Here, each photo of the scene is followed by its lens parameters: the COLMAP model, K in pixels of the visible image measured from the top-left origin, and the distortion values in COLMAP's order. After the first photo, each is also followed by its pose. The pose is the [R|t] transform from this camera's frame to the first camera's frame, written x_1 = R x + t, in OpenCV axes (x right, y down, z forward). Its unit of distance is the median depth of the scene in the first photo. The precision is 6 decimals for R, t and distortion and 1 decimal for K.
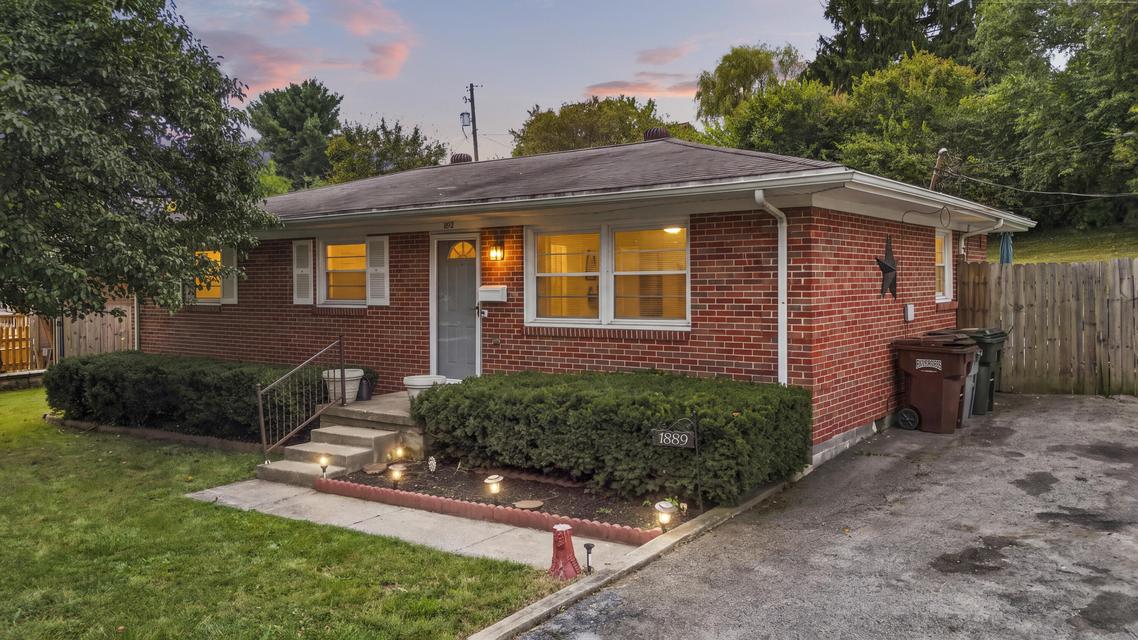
lens RADIAL K [[835.8, 0, 575.0], [0, 835.8, 318.7], [0, 0, 1]] dist [0.050399, -0.036023]
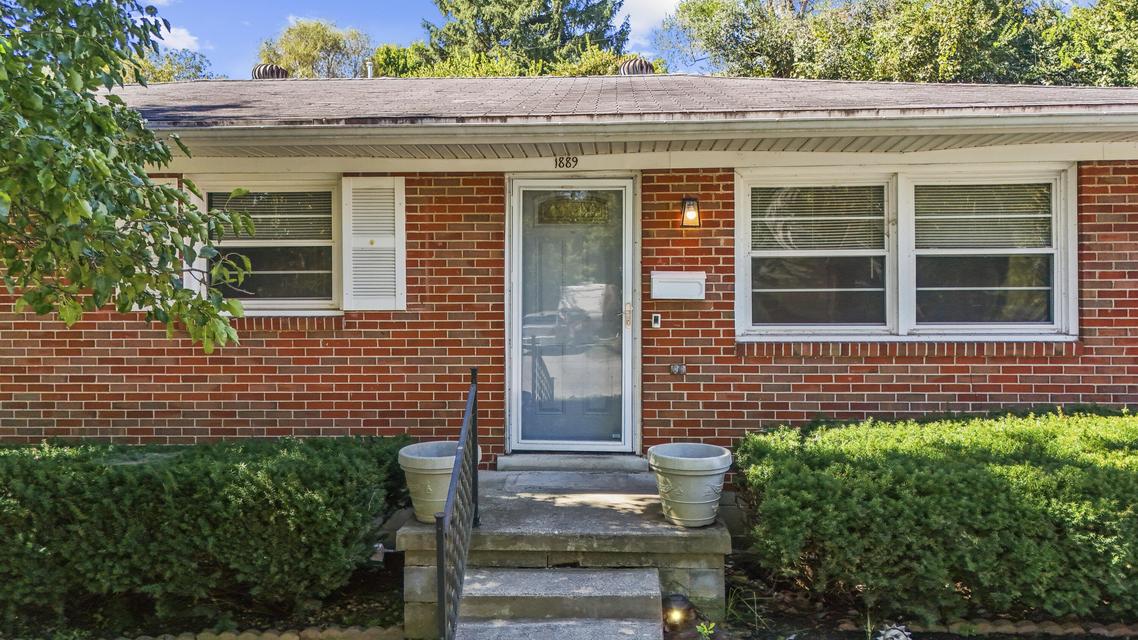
lens RADIAL K [[835.8, 0, 575.0], [0, 835.8, 318.7], [0, 0, 1]] dist [0.050399, -0.036023]
pose [[0.842442, -0.018847, 0.538458, -0.471192], [0.021398, 0.999770, 0.001515, -0.010152], [-0.538363, 0.010246, 0.842651, 0.565909]]
